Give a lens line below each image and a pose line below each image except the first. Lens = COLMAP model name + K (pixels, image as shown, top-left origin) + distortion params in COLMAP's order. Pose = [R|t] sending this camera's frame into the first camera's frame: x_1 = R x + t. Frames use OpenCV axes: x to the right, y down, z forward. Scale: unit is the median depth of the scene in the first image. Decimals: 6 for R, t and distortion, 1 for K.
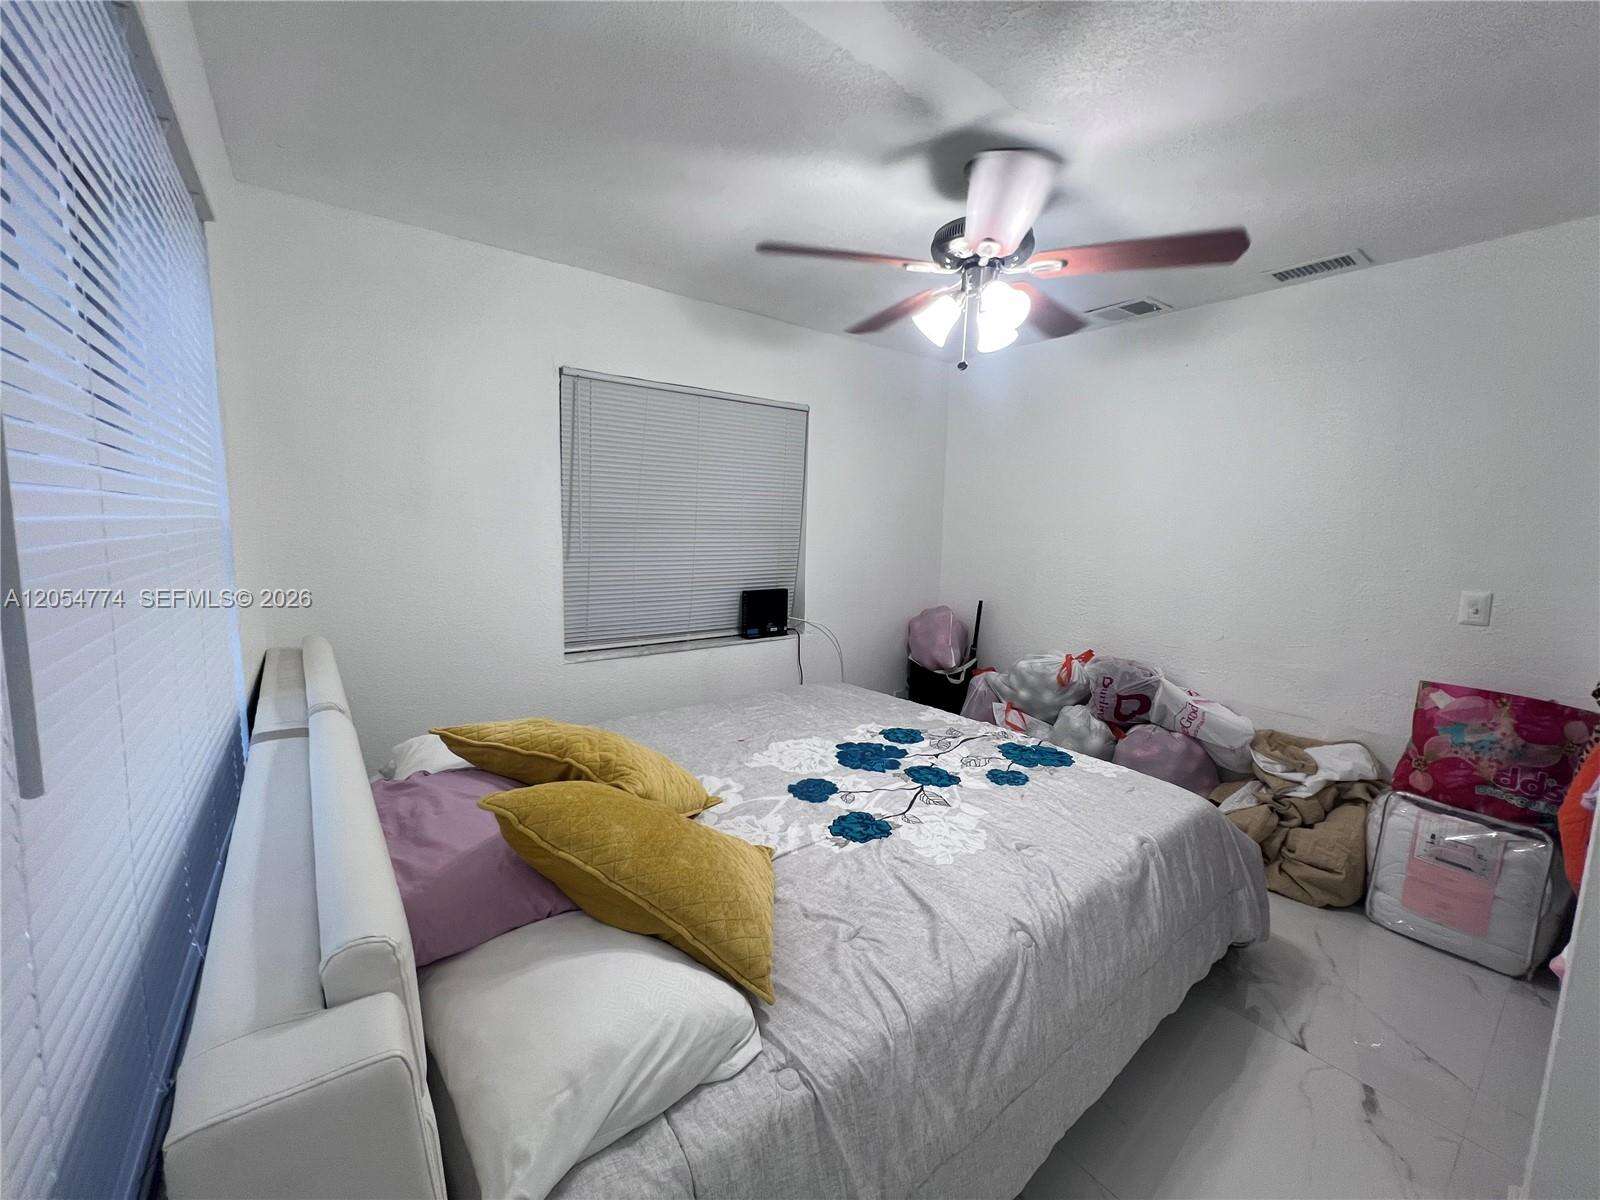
lens RADIAL K [[633.6, 0, 800.0], [0, 633.6, 600.0], [0, 0, 1]] dist [-0.000147, -0.000006]
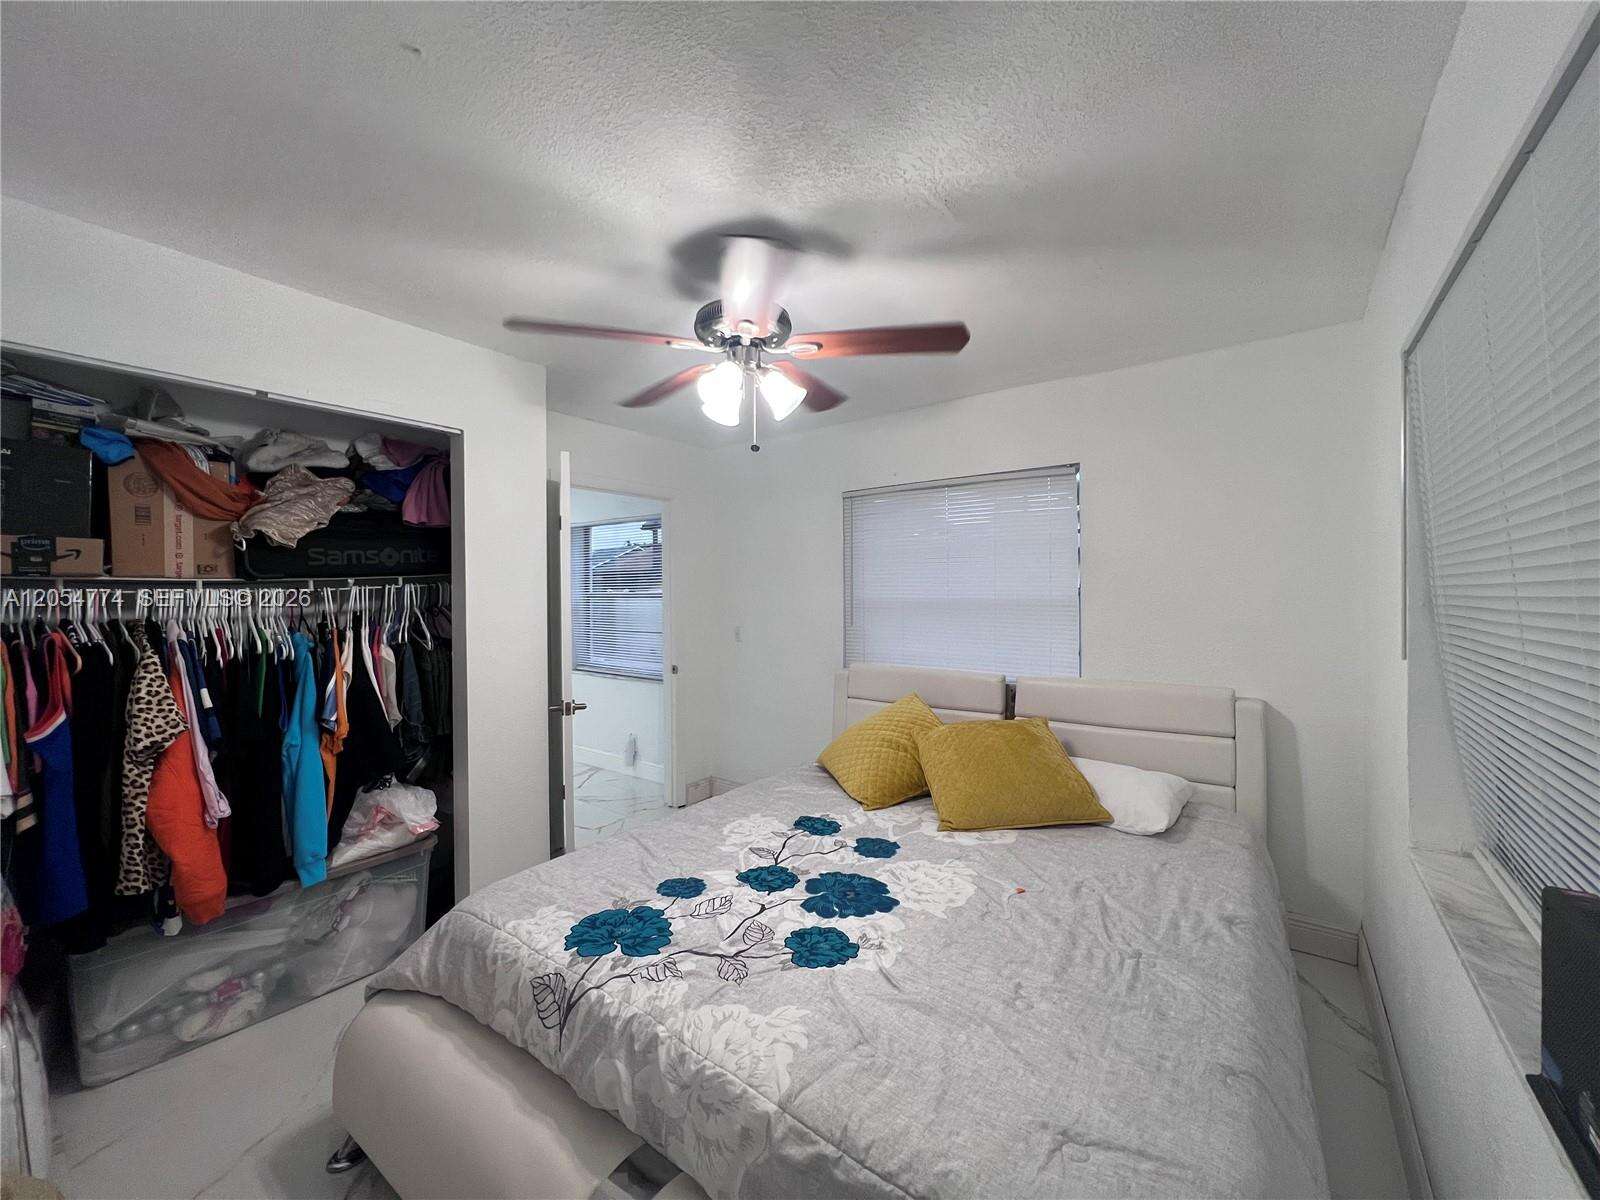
lens RADIAL K [[633.6, 0, 800.0], [0, 633.6, 600.0], [0, 0, 1]] dist [-0.000147, -0.000006]
pose [[-0.960193, -0.017157, -0.278809, 0.405018], [-0.051502, 0.991874, 0.116332, -0.207629], [0.274547, 0.126061, -0.953275, 1.751054]]
